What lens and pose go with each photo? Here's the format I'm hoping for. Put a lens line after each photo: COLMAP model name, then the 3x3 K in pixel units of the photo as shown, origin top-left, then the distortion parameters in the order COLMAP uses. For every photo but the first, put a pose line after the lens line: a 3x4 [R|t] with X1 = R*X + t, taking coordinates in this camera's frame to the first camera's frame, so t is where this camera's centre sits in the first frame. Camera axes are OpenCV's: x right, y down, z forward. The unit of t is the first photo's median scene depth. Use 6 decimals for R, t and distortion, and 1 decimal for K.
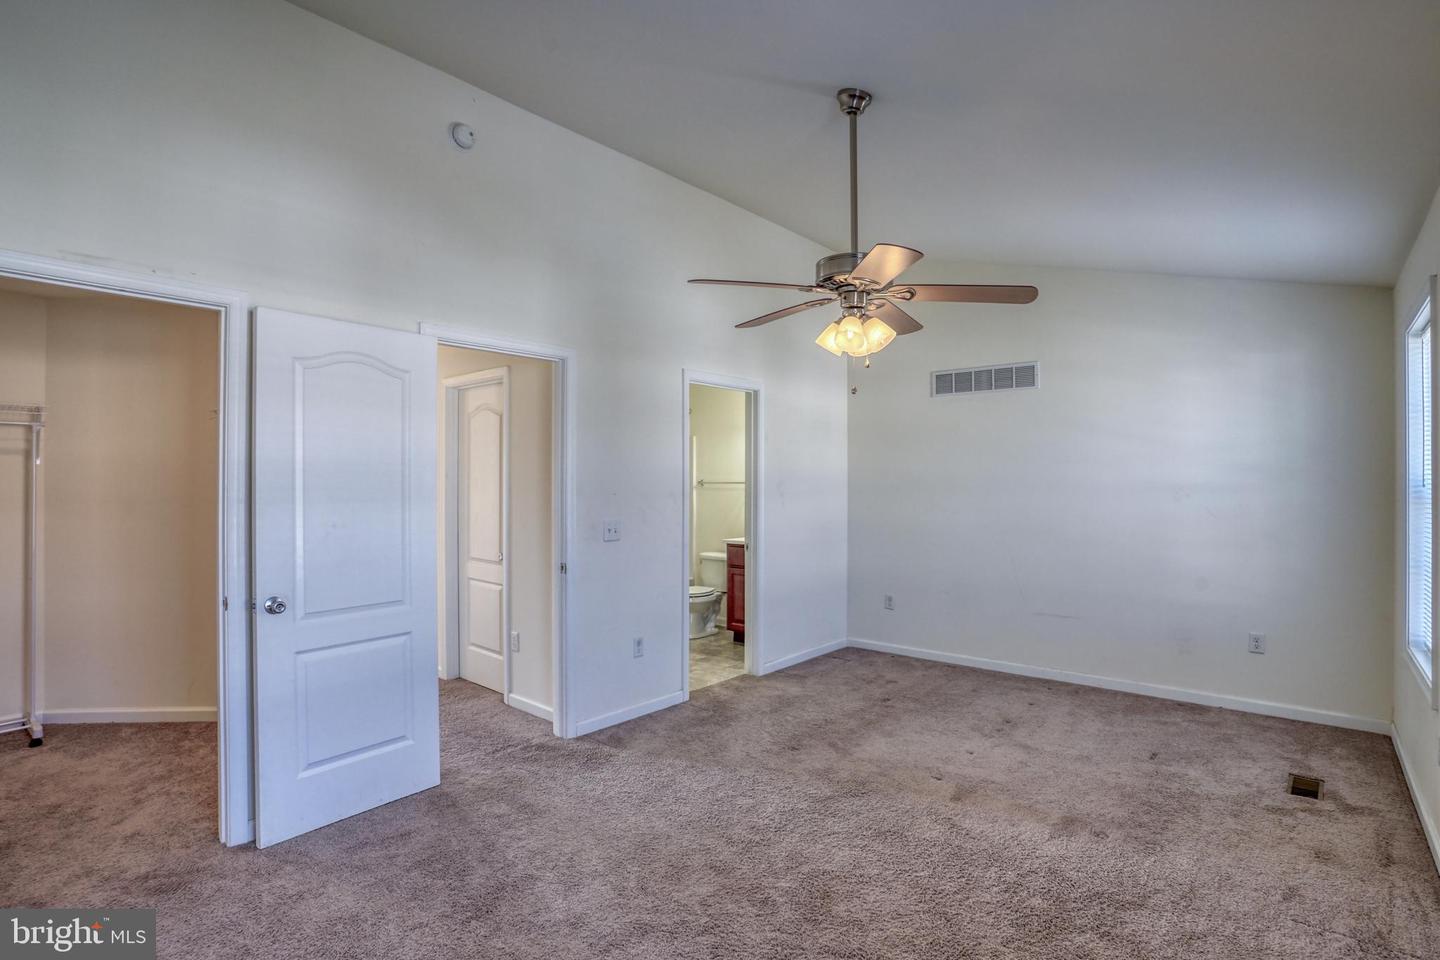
lens RADIAL K [[720.9, 0, 727.1], [0, 720.9, 479.8], [0, 0, 1]] dist [-0.070657, 0.030613]
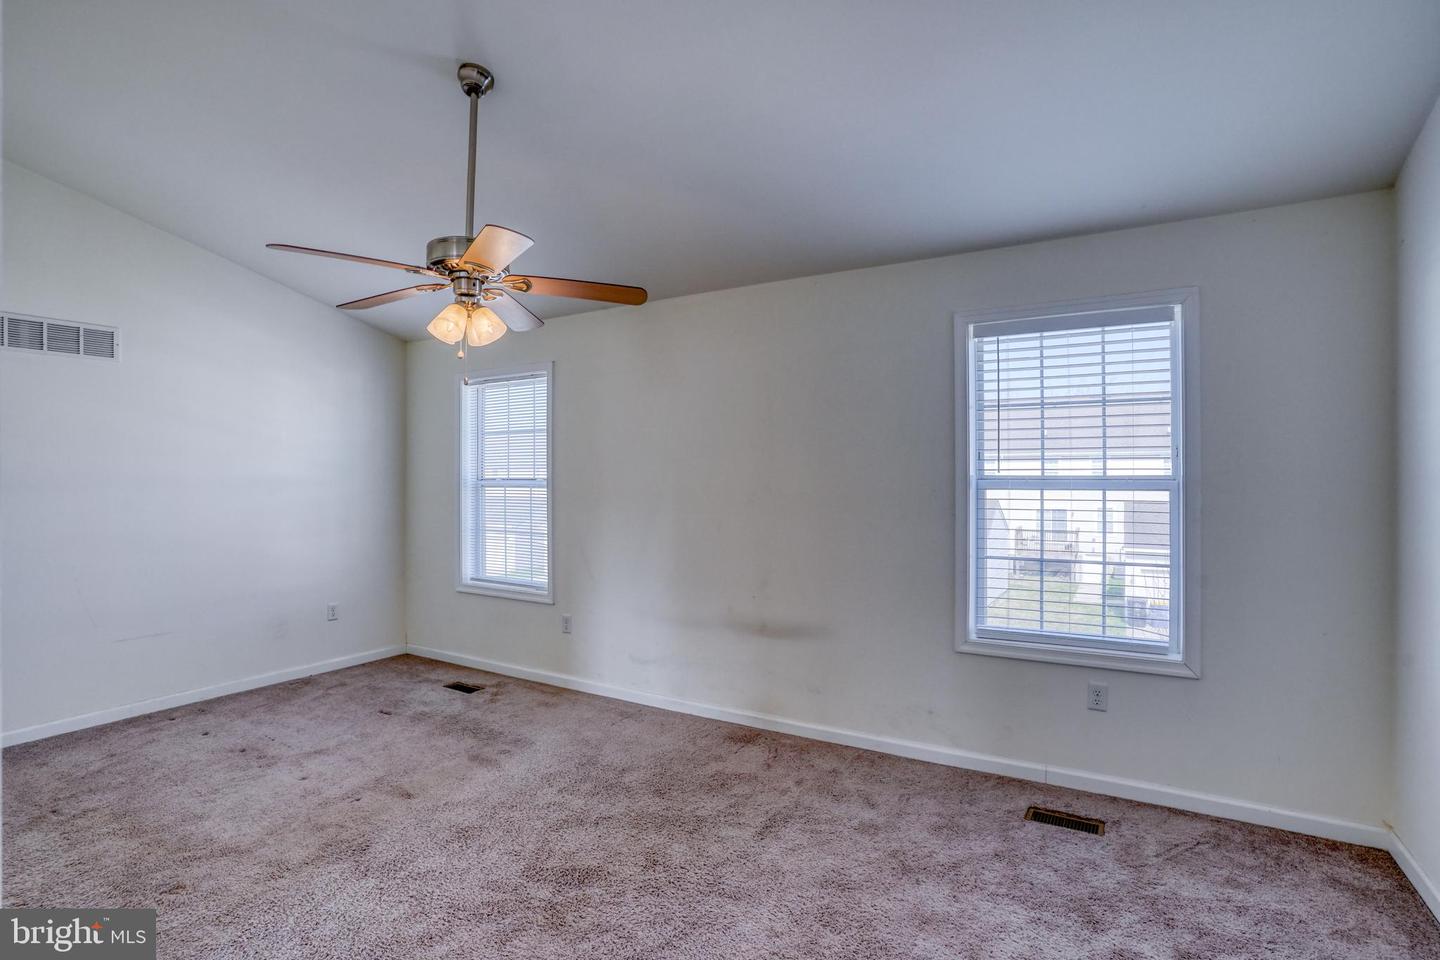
lens RADIAL K [[720.9, 0, 712.3], [0, 720.9, 478.2], [0, 0, 1]] dist [-0.070657, 0.030613]
pose [[-0.159792, -0.005193, 0.987137, -0.657212], [-0.000543, 0.999986, 0.005173, -0.001234], [-0.987151, 0.000291, -0.159793, 0.672840]]
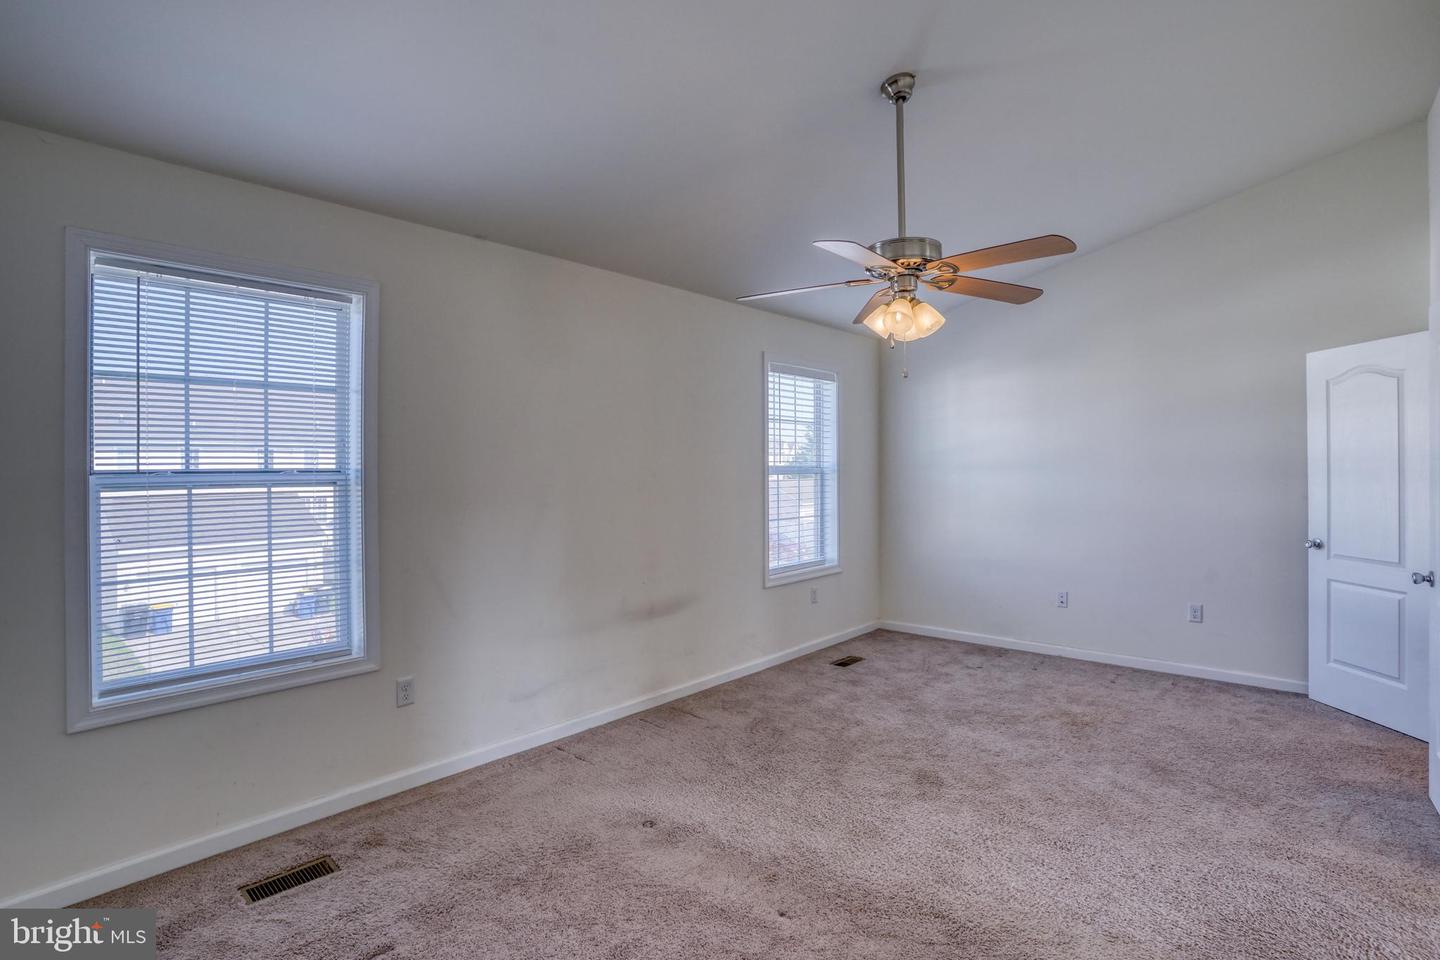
lens RADIAL K [[720.9, 0, 726.5], [0, 720.9, 470.8], [0, 0, 1]] dist [-0.070657, 0.030613]
pose [[-0.999993, 0.002563, 0.002875, 0.340793], [0.002570, 0.999994, 0.002359, 0.006907], [-0.002869, 0.002366, -0.999993, 1.618295]]
